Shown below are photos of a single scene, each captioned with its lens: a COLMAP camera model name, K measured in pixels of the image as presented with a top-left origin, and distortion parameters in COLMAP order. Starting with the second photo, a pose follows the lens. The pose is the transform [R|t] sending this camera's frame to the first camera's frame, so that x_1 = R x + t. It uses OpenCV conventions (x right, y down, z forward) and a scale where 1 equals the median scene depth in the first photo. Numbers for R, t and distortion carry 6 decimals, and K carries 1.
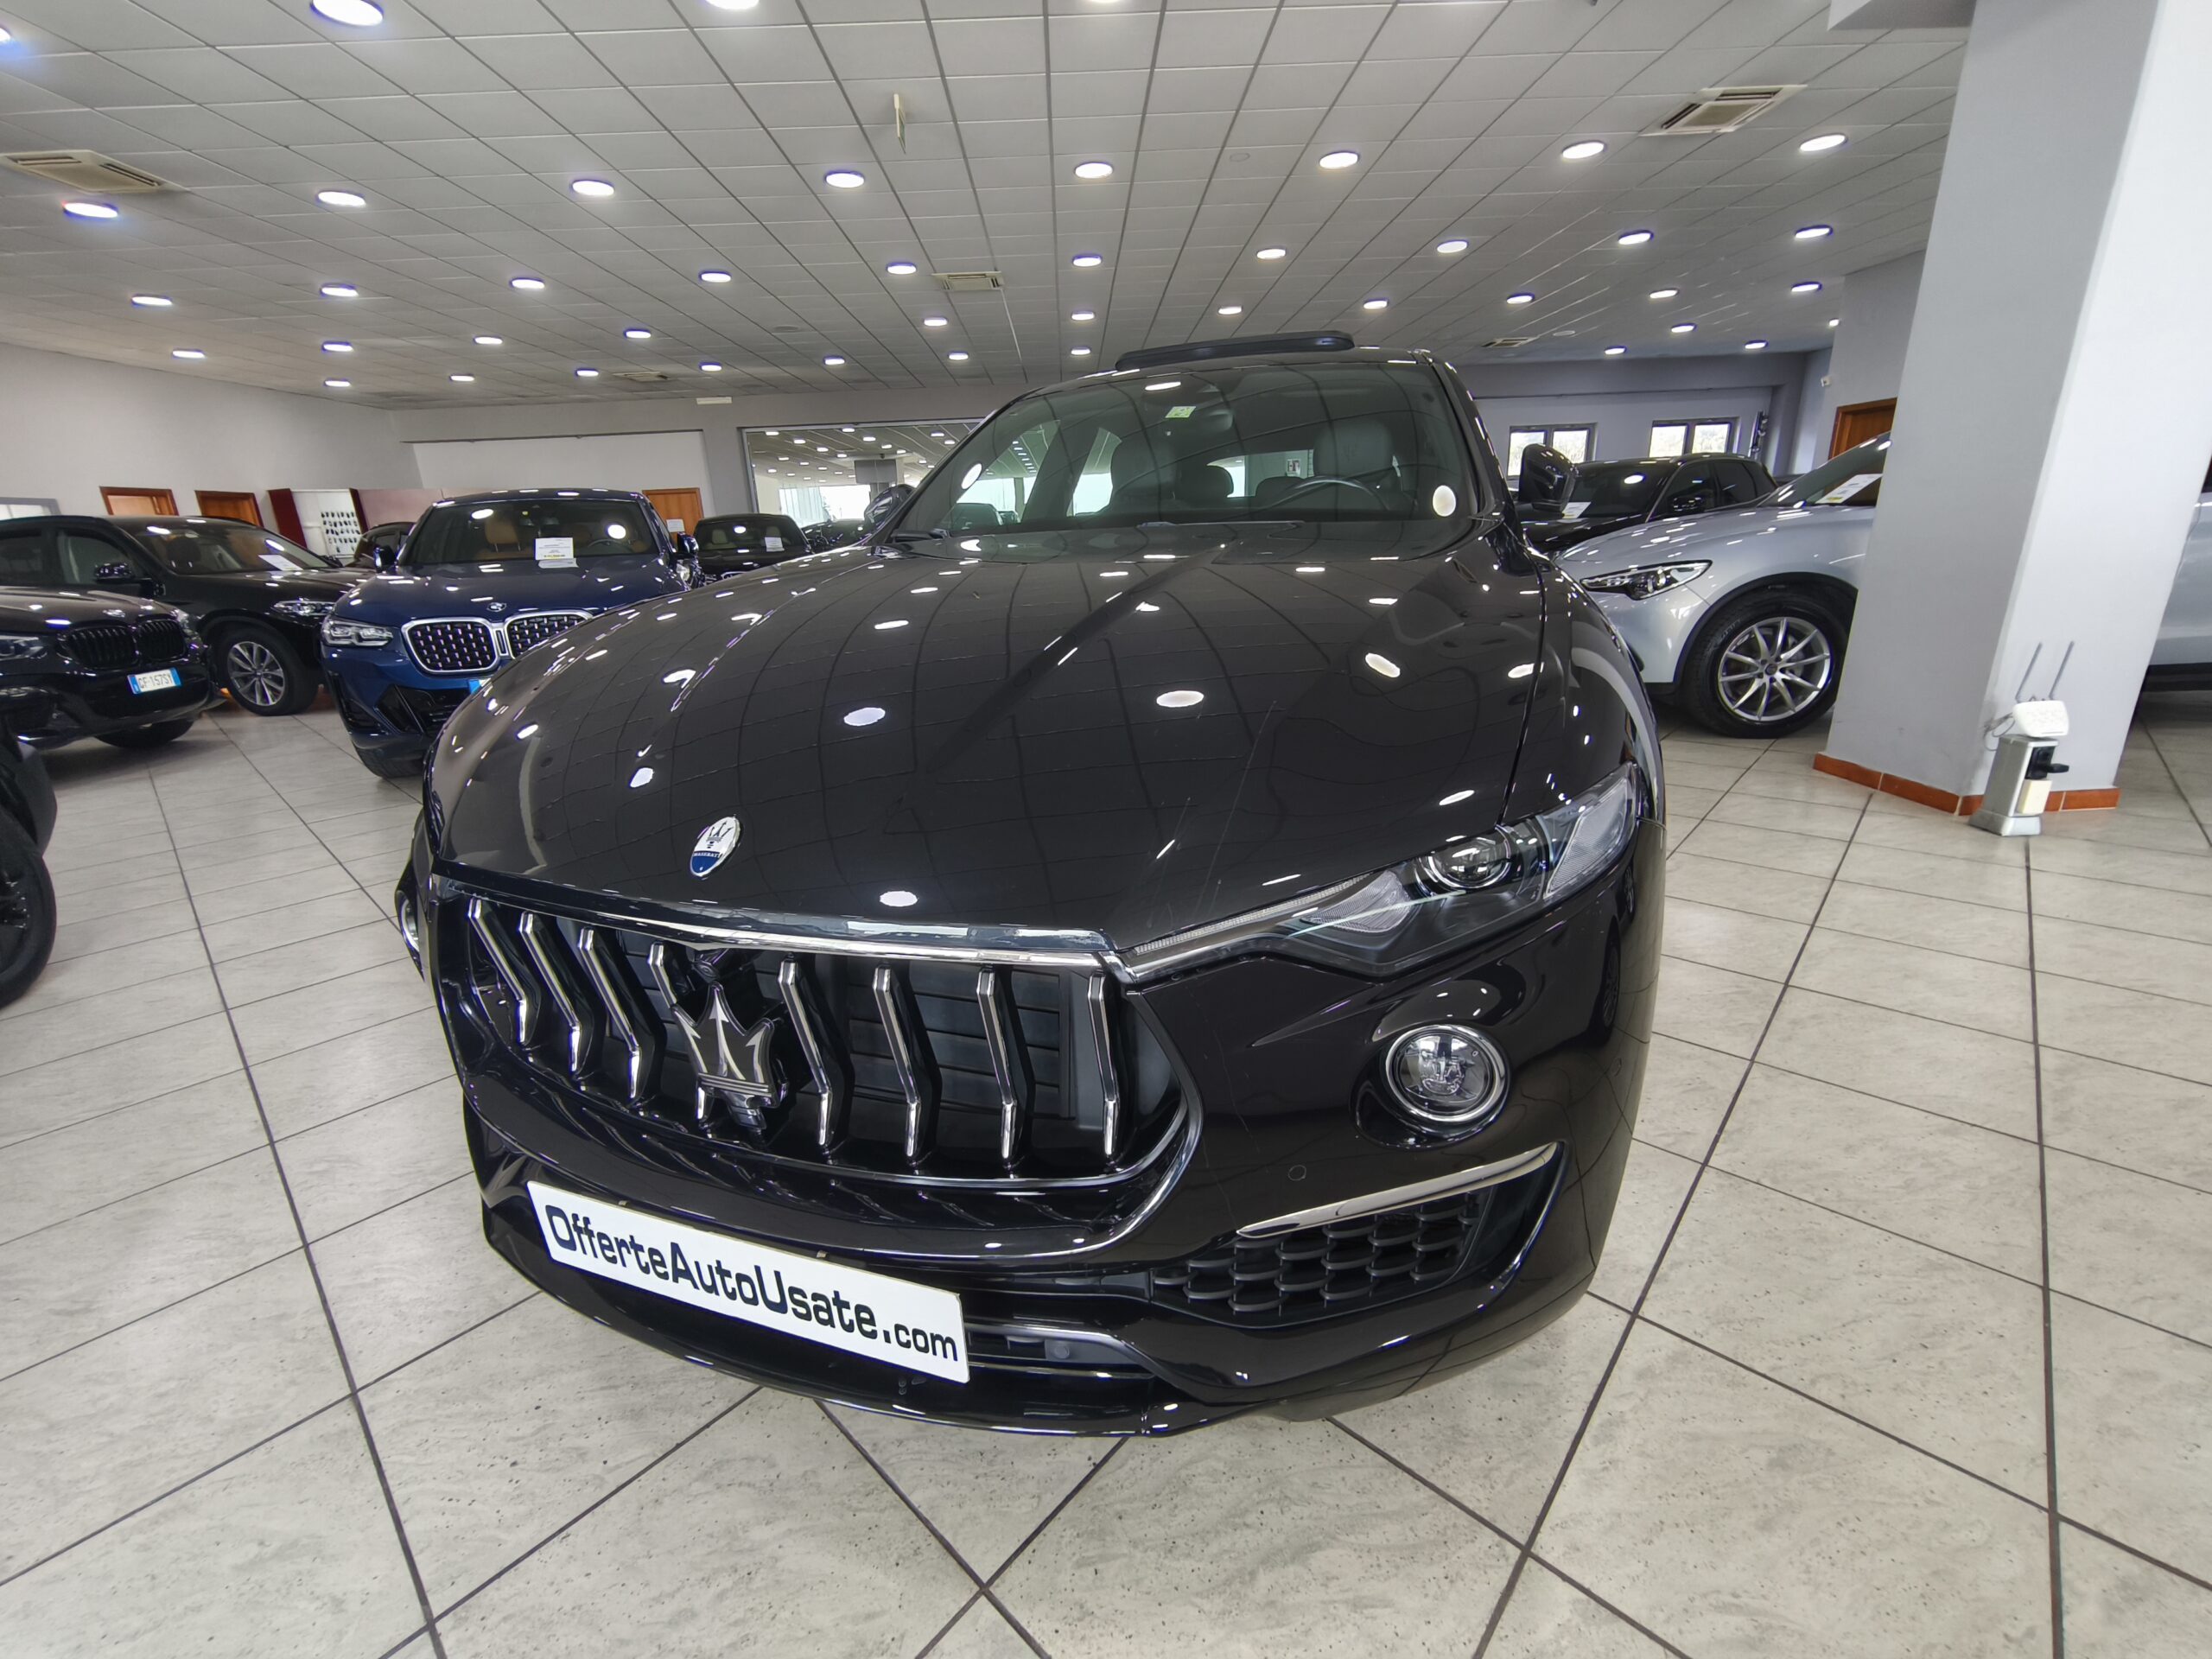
lens RADIAL K [[946.4, 0, 1116.5], [0, 946.4, 862.9], [0, 0, 1]] dist [-0.004472, -0.000867]
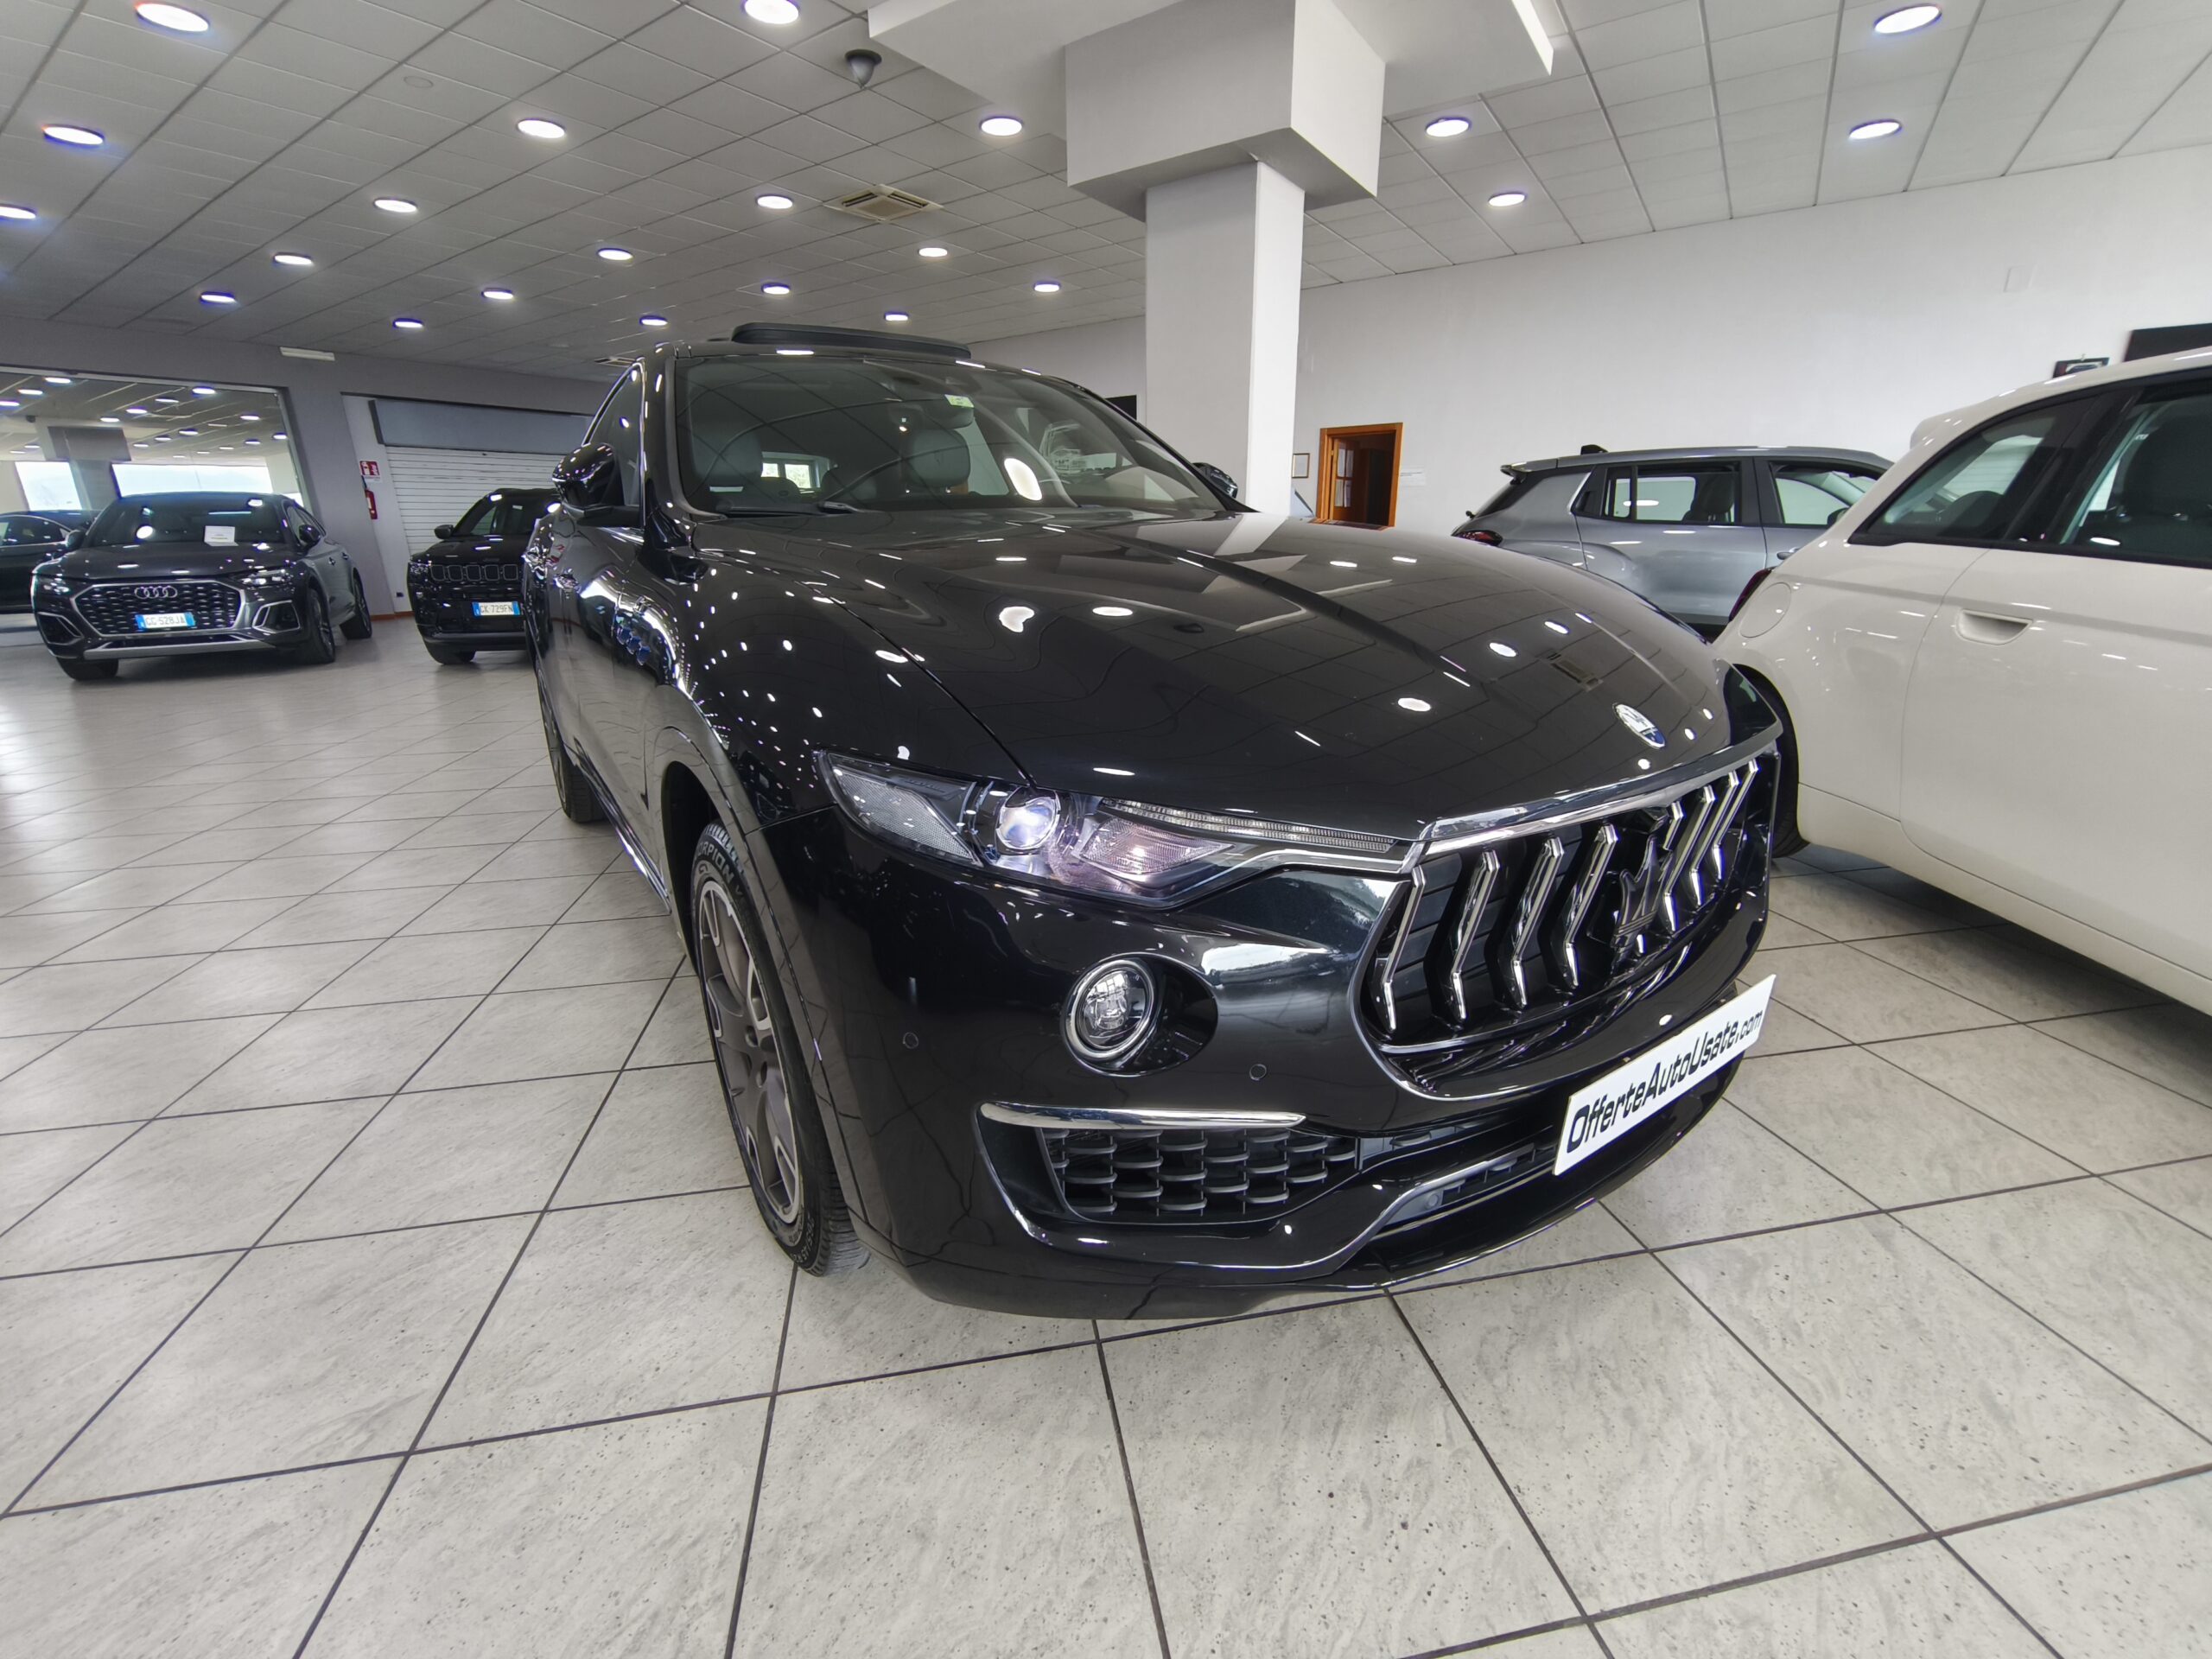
lens RADIAL K [[926.3, 0, 1089.7], [0, 926.3, 837.0], [0, 0, 1]] dist [-0.003453, 0.000045]
pose [[0.595626, -0.244681, 0.765089, -1.469383], [0.273352, 0.957372, 0.093369, -0.168274], [-0.755320, 0.153525, 0.637119, 0.625868]]
